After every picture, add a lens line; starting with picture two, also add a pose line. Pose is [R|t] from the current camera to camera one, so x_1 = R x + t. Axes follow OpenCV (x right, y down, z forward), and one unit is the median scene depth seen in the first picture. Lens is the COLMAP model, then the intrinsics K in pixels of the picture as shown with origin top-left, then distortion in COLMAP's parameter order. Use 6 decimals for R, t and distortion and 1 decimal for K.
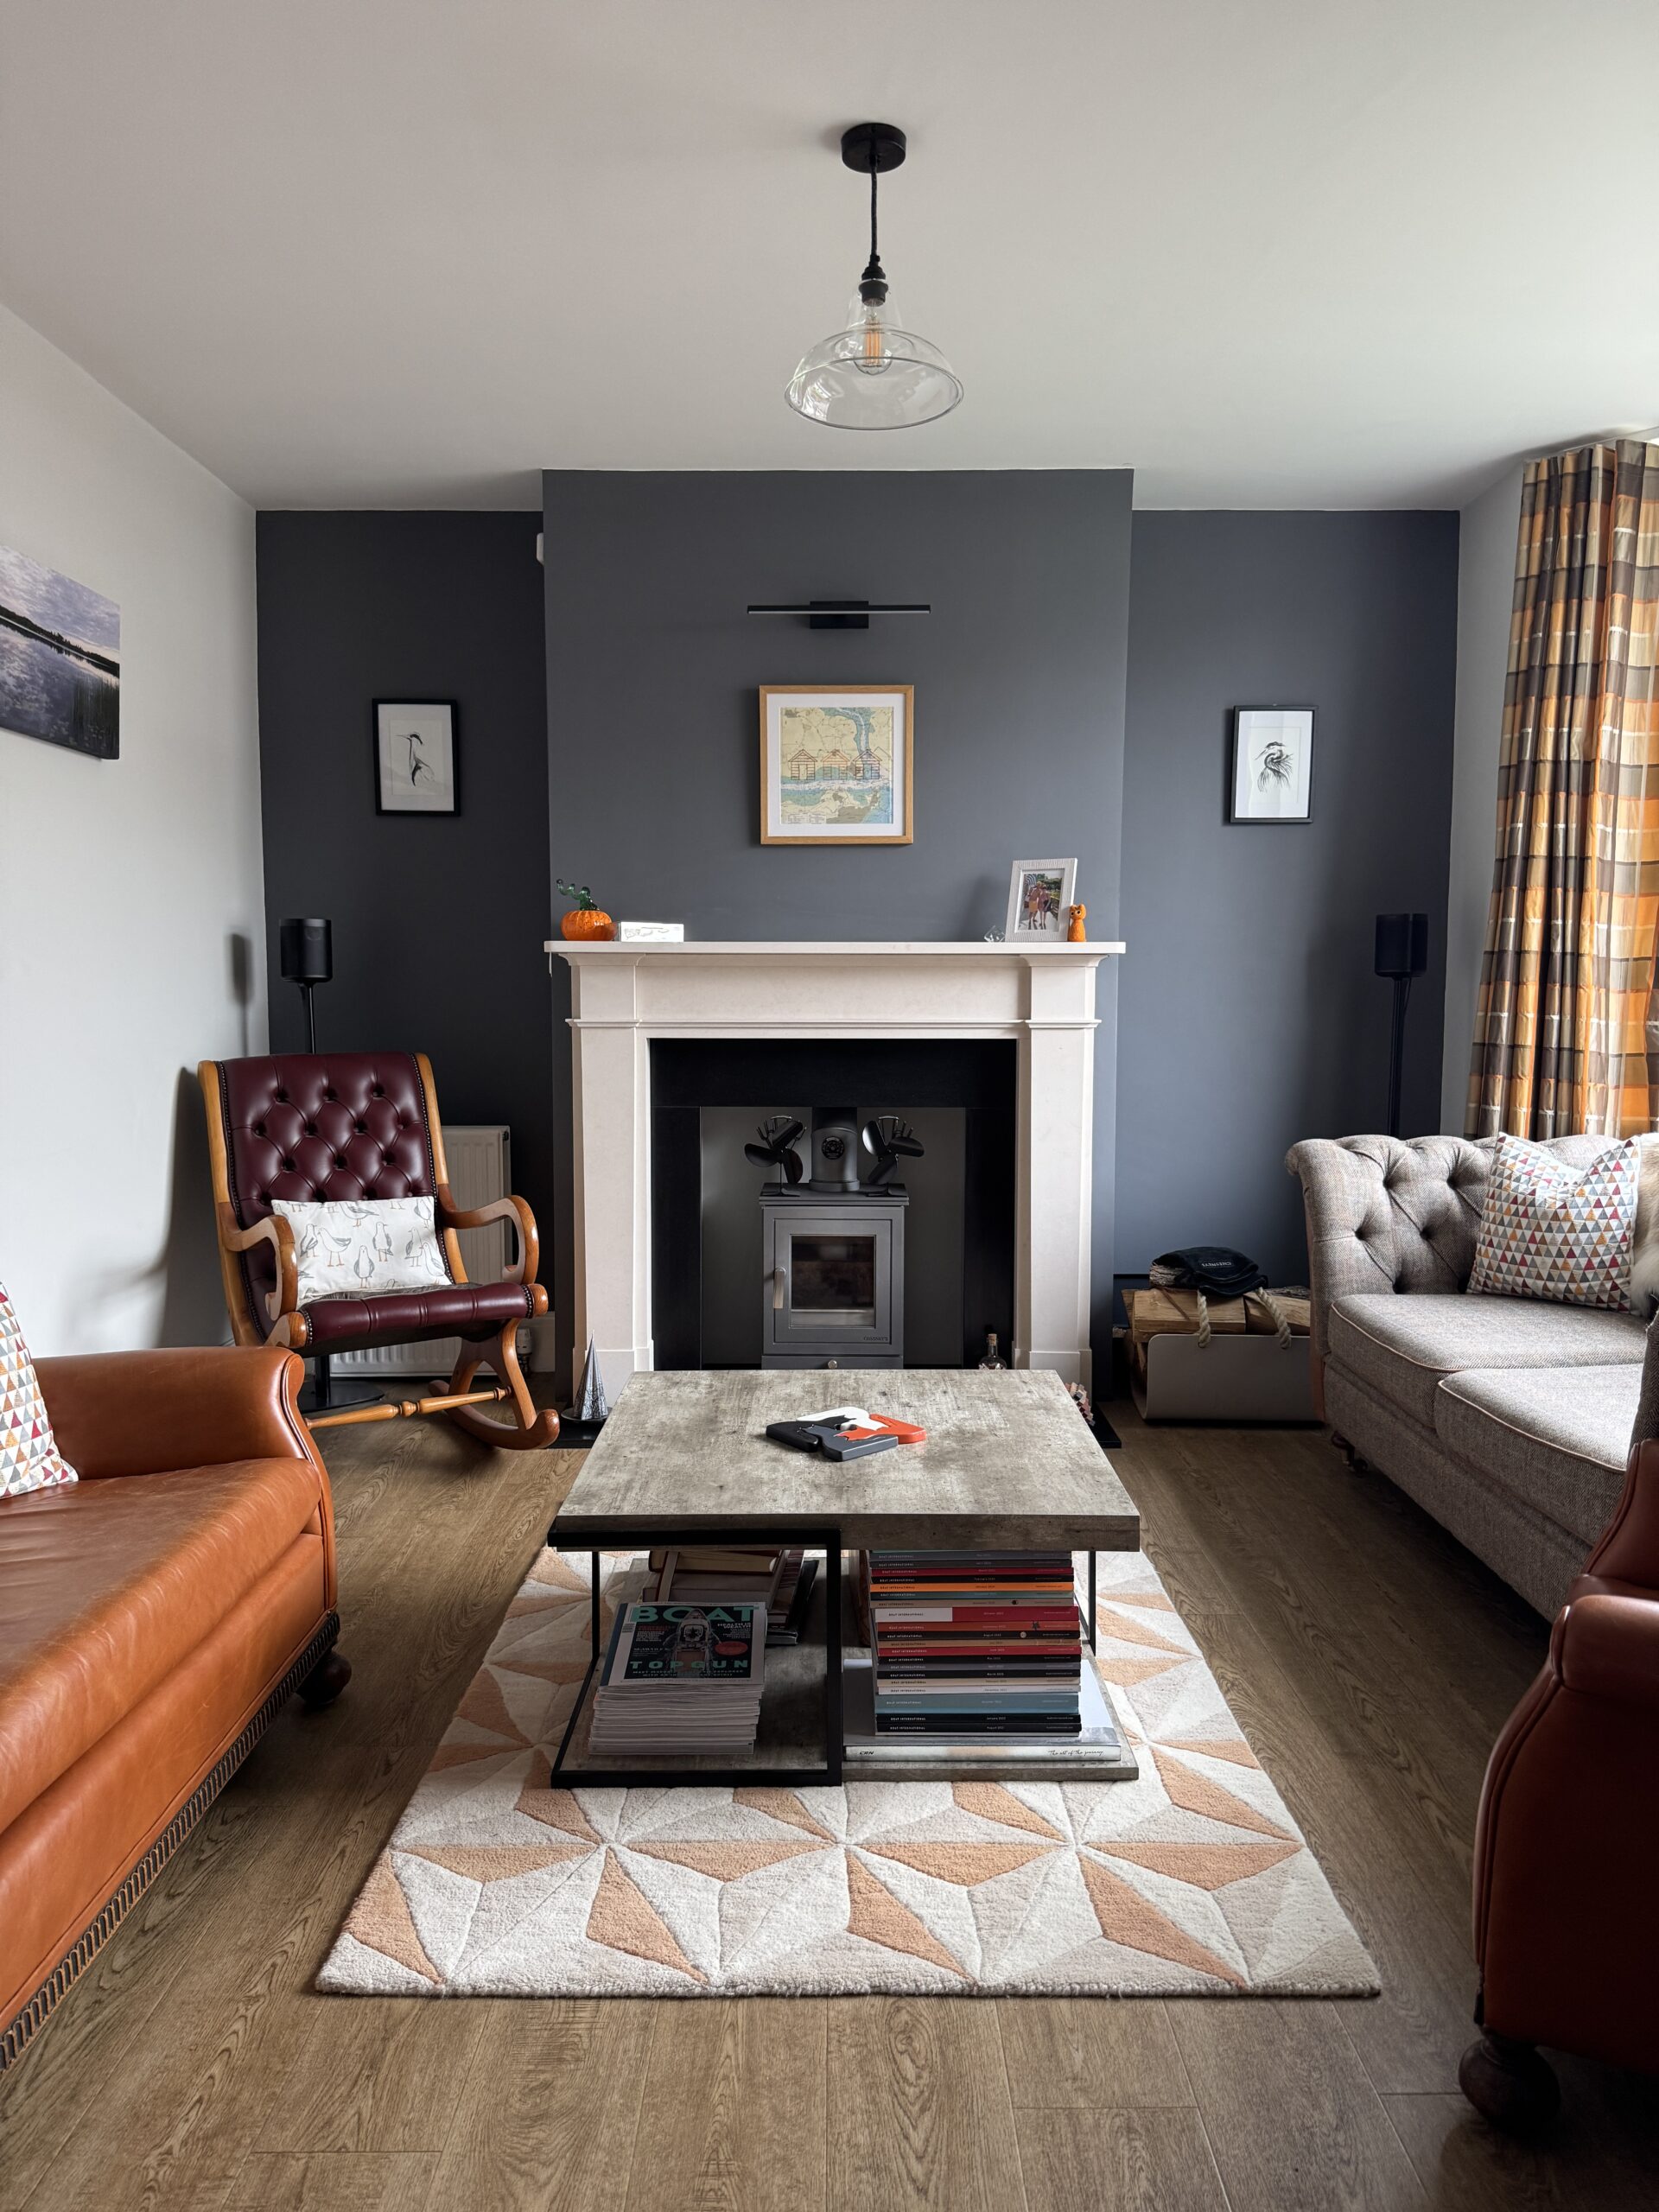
lens RADIAL K [[1616.3, 0, 829.5], [0, 1616.3, 1106.0], [0, 0, 1]] dist [0.001706, -0.000100]
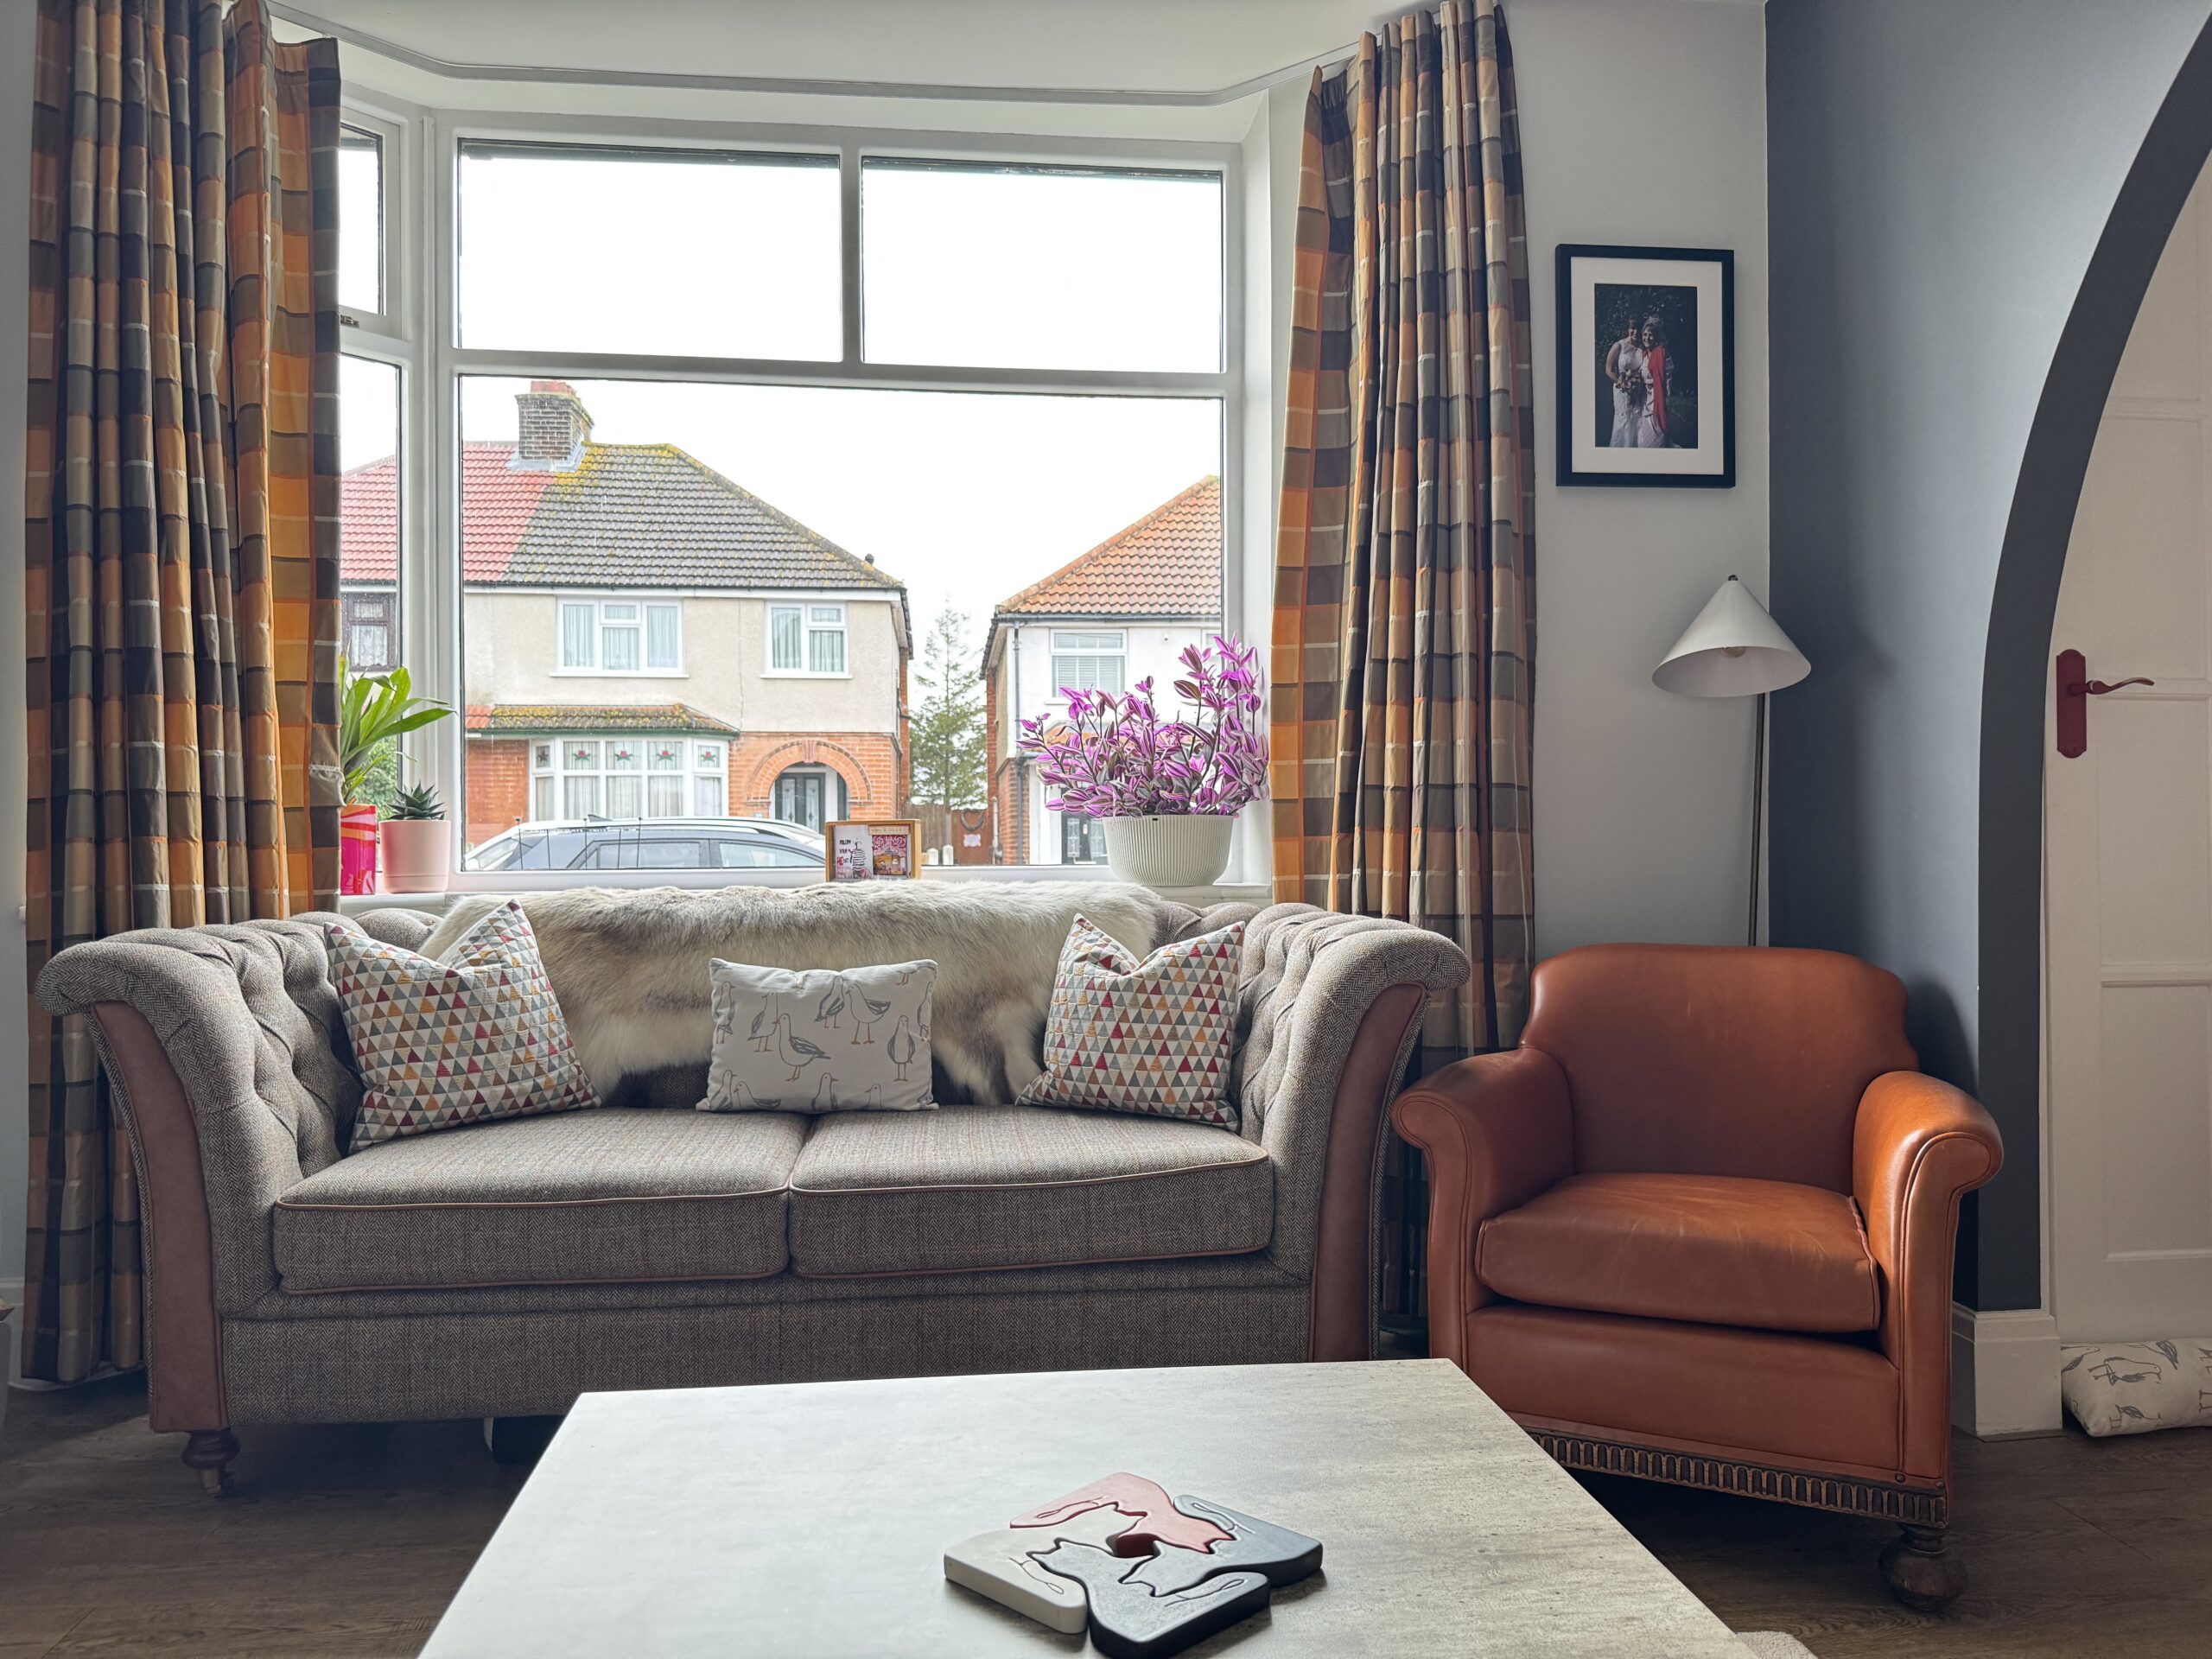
lens RADIAL K [[1616.3, 0, 1106.0], [0, 1616.3, 829.5], [0, 0, 1]] dist [0.001706, -0.000100]
pose [[-0.112510, -0.027517, 0.993269, -0.314894], [0.098384, 0.994396, 0.038692, -0.008879], [-0.988768, 0.102075, -0.109173, 0.790786]]
